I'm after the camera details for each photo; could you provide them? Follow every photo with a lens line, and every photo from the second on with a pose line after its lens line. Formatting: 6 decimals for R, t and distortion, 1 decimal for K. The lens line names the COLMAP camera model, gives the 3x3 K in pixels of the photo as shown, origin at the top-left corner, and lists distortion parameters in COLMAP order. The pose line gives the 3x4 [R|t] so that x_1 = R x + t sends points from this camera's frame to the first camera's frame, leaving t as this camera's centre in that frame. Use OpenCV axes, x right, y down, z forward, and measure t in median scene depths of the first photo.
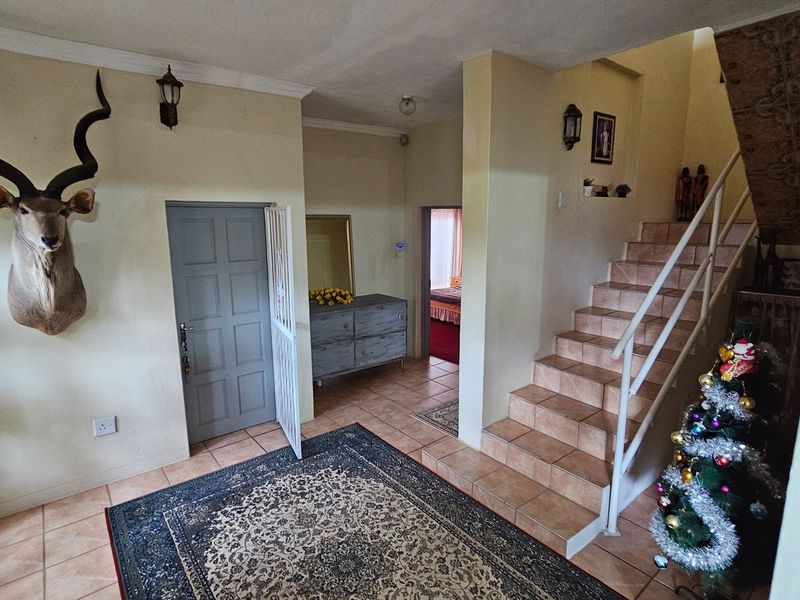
lens RADIAL K [[436.1, 0, 402.4], [0, 436.1, 297.5], [0, 0, 1]] dist [-0.002965, -0.001742]
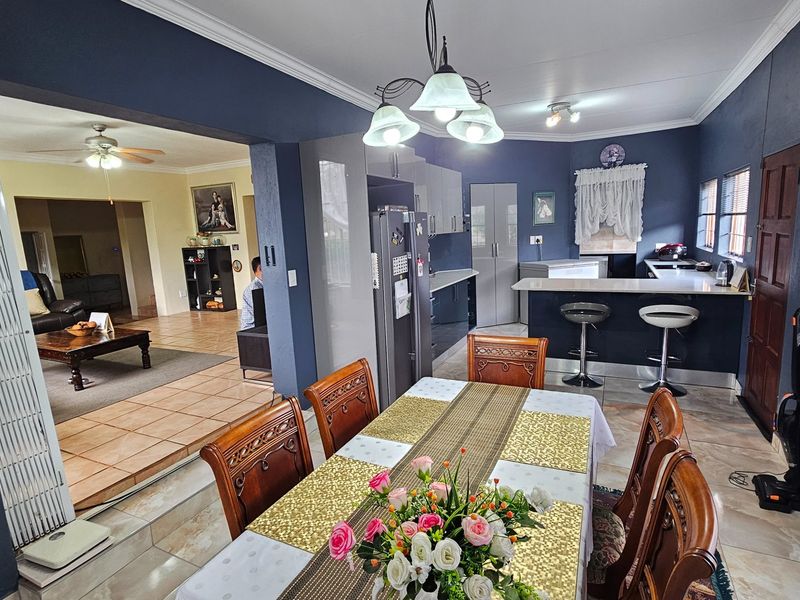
lens RADIAL K [[436.1, 0, 402.4], [0, 436.1, 297.5], [0, 0, 1]] dist [-0.002965, -0.001742]
pose [[0.913176, -0.103679, 0.394157, 0.438270], [0.112453, 0.993657, 0.000843, 0.284044], [-0.391744, 0.043554, 0.919043, -1.537044]]
